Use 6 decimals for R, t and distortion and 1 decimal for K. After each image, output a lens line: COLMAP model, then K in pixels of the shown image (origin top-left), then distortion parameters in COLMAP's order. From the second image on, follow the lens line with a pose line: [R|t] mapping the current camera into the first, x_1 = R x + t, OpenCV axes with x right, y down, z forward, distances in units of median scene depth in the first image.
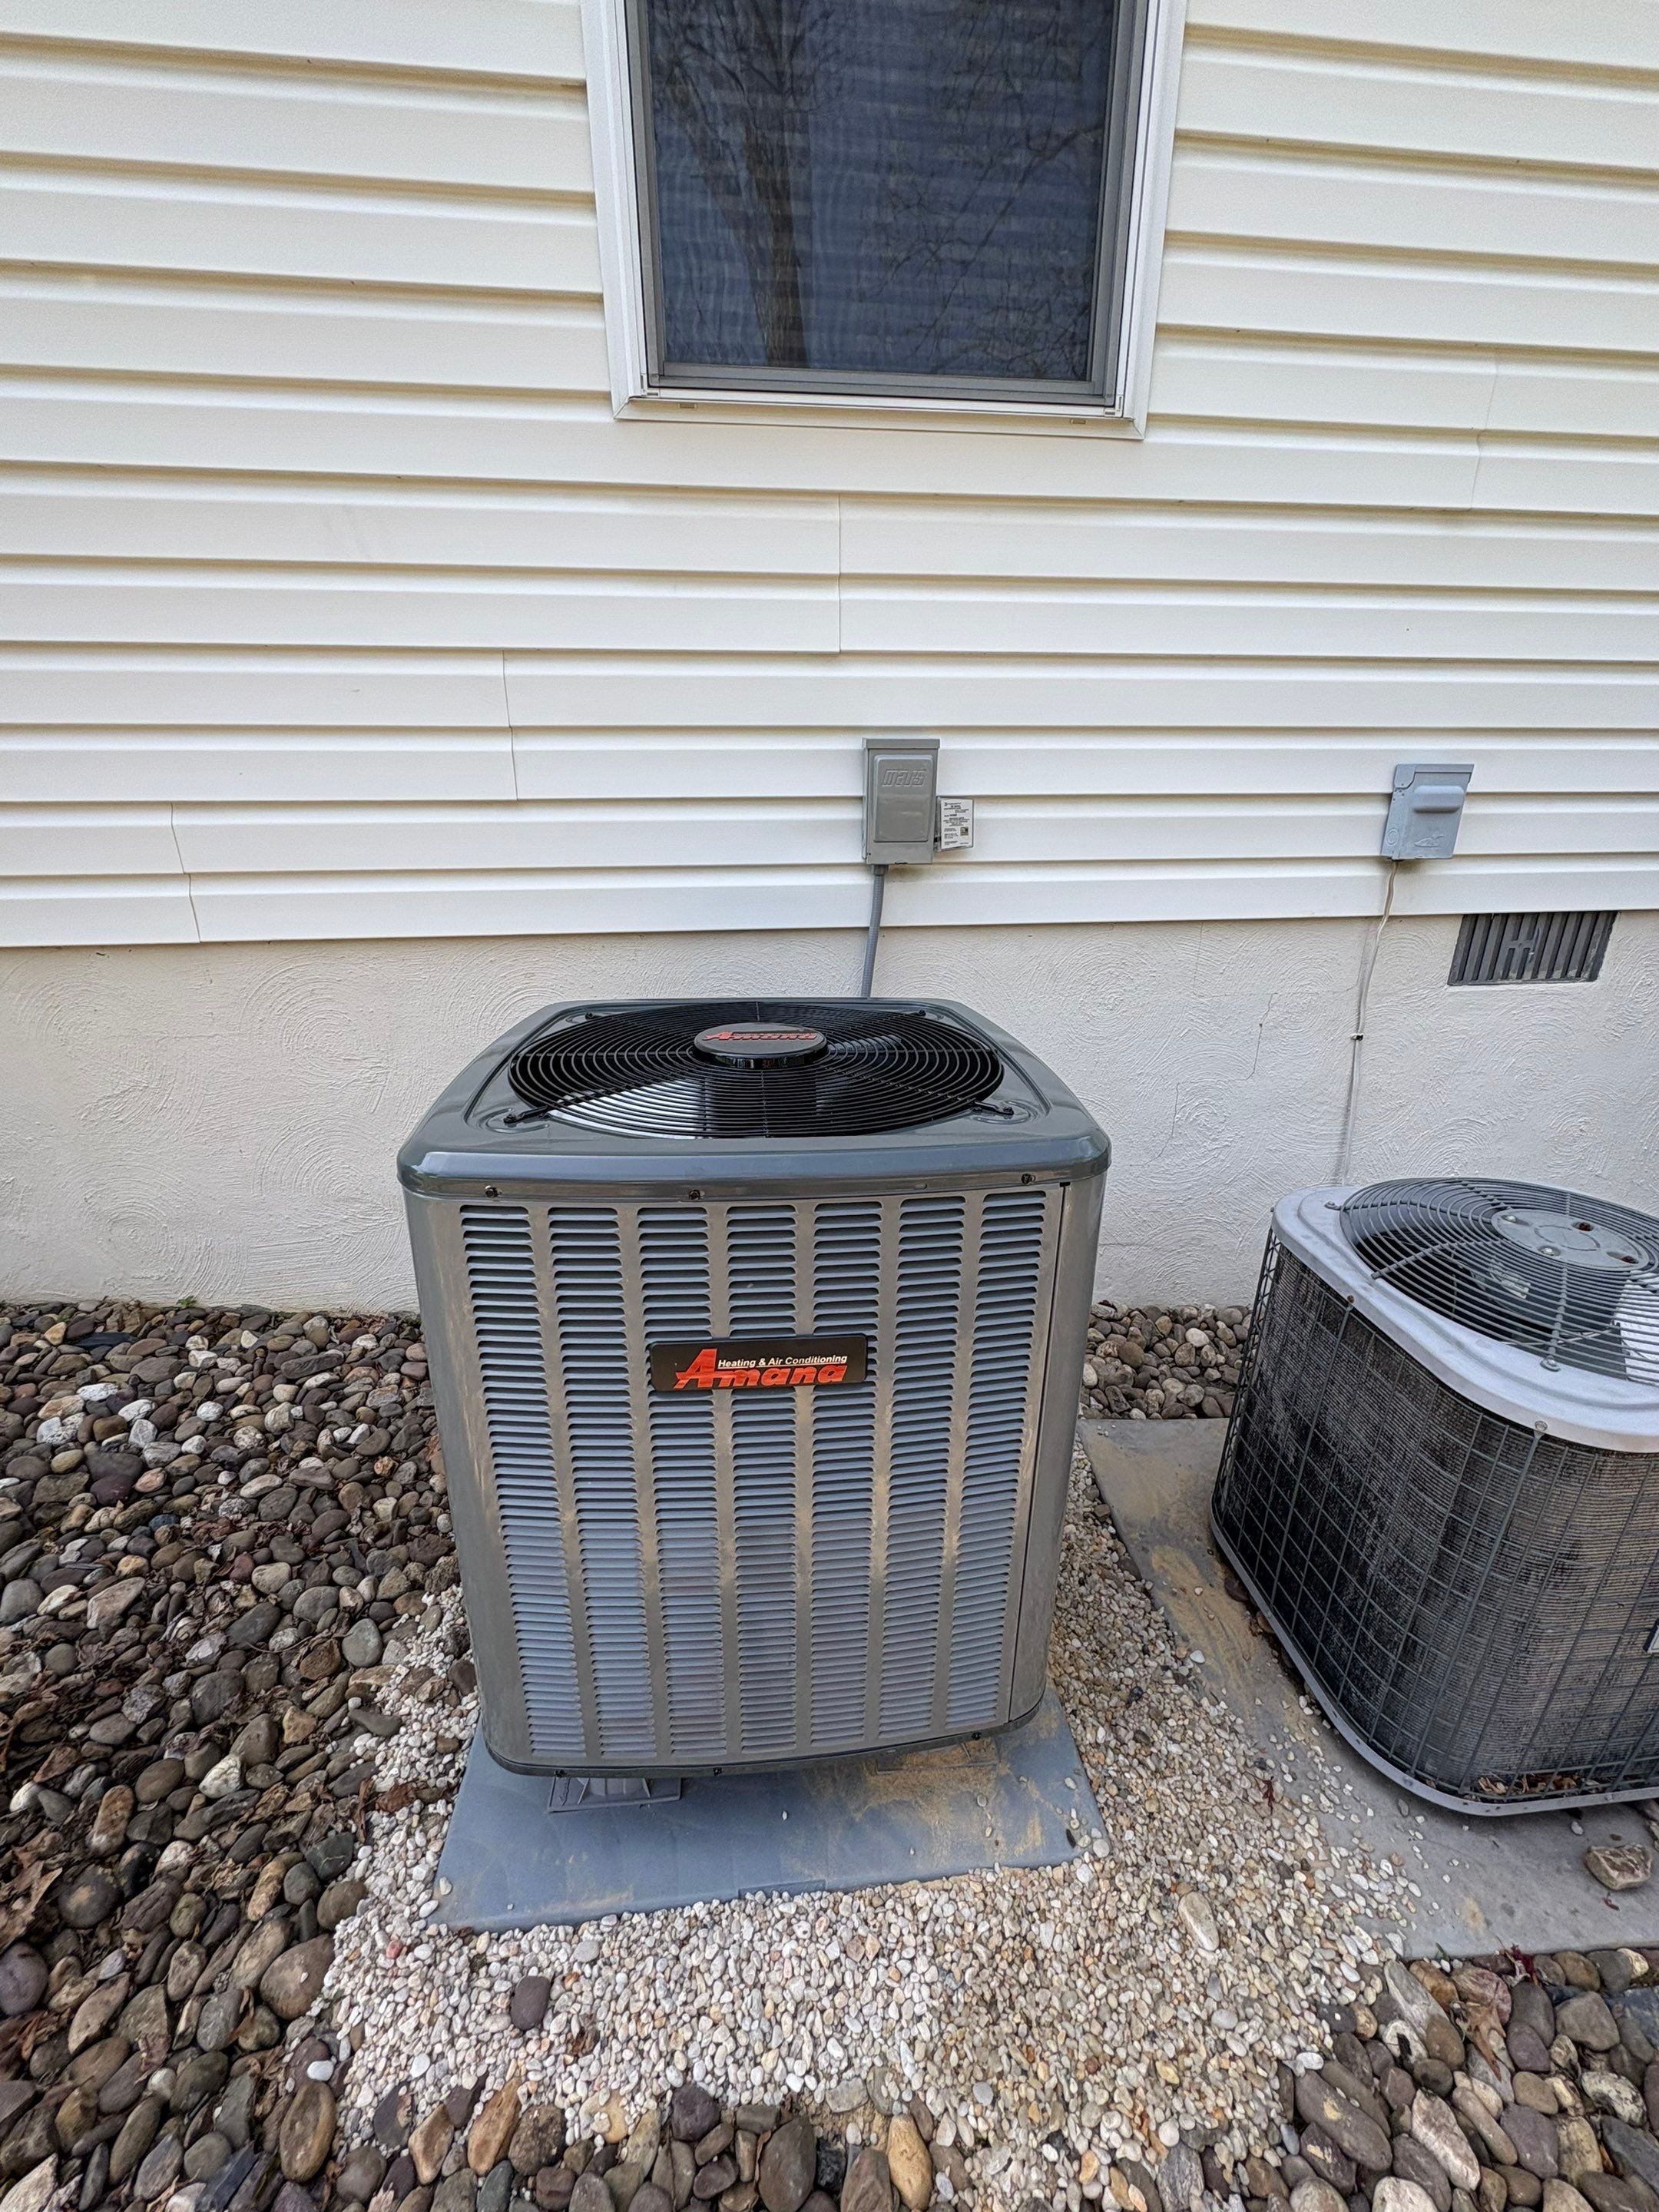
lens RADIAL K [[881.3, 0, 832.5], [0, 881.3, 1107.0], [0, 0, 1]] dist [-0.006720, 0.000091]
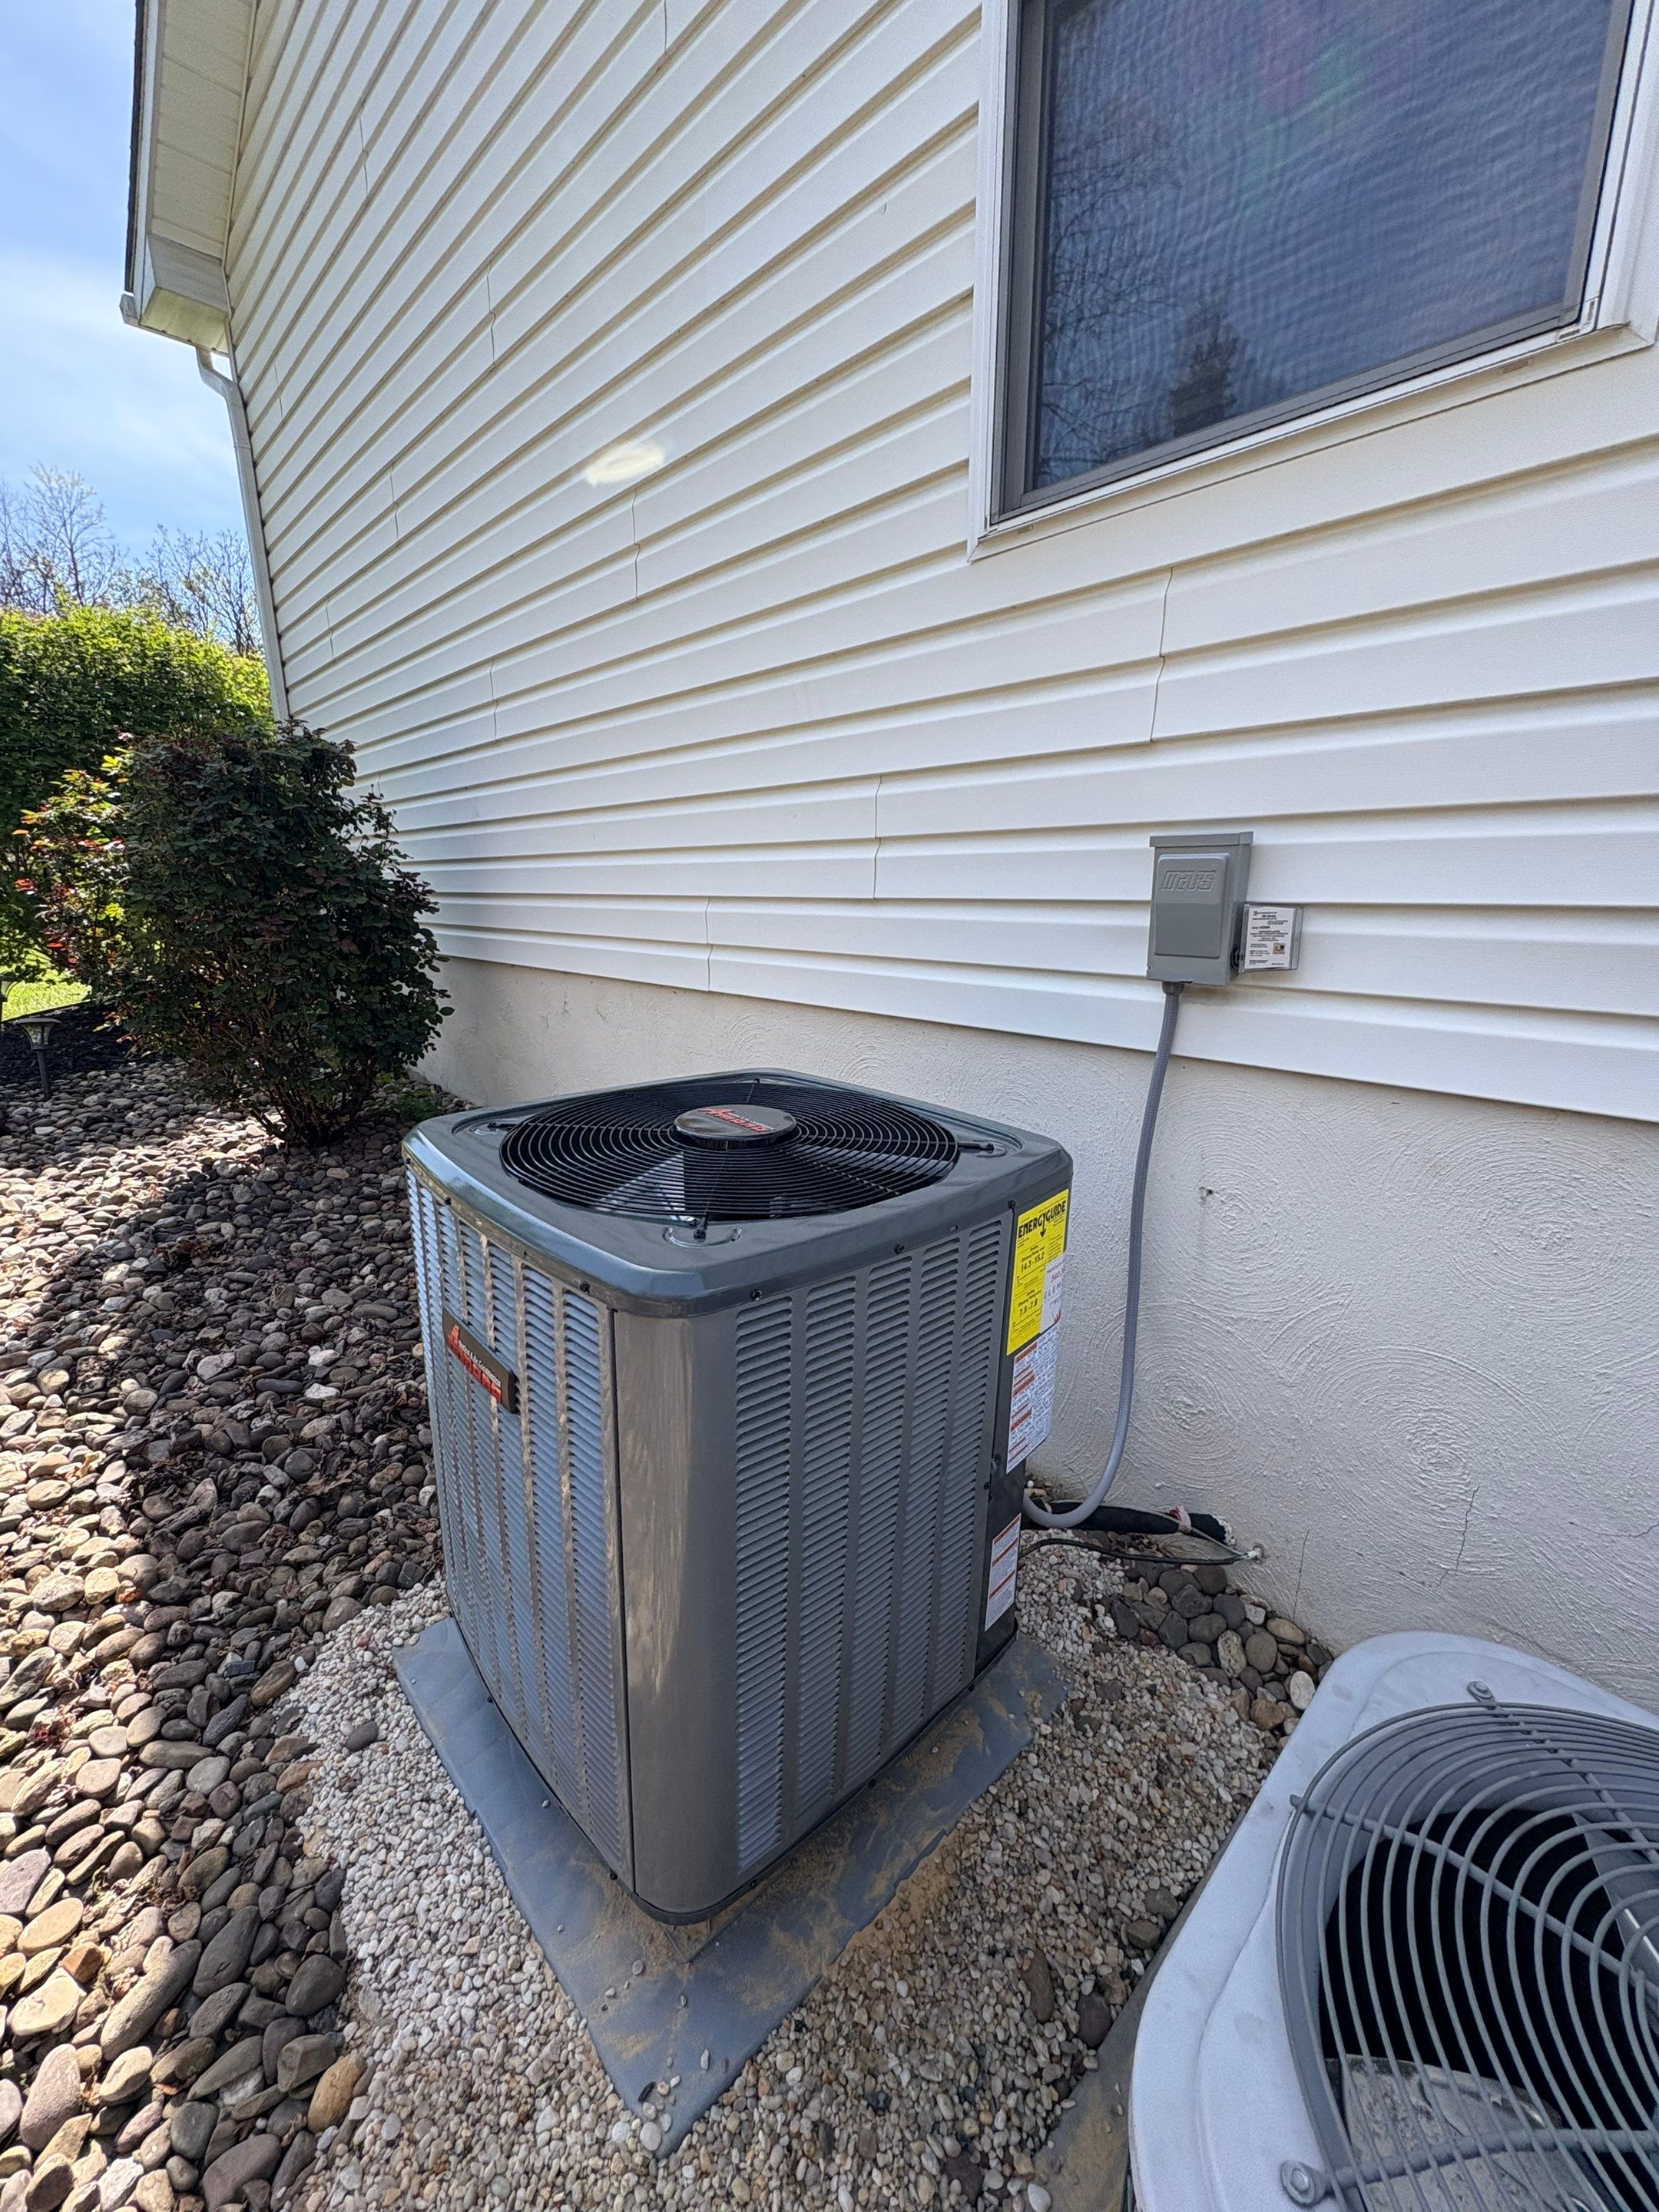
lens RADIAL K [[881.3, 0, 828.2], [0, 881.3, 1105.0], [0, 0, 1]] dist [-0.006720, 0.000091]
pose [[0.603230, 0.196568, -0.772965, 0.580412], [-0.271694, 0.961833, 0.032566, -0.113271], [0.749864, 0.190365, 0.633612, 0.282254]]
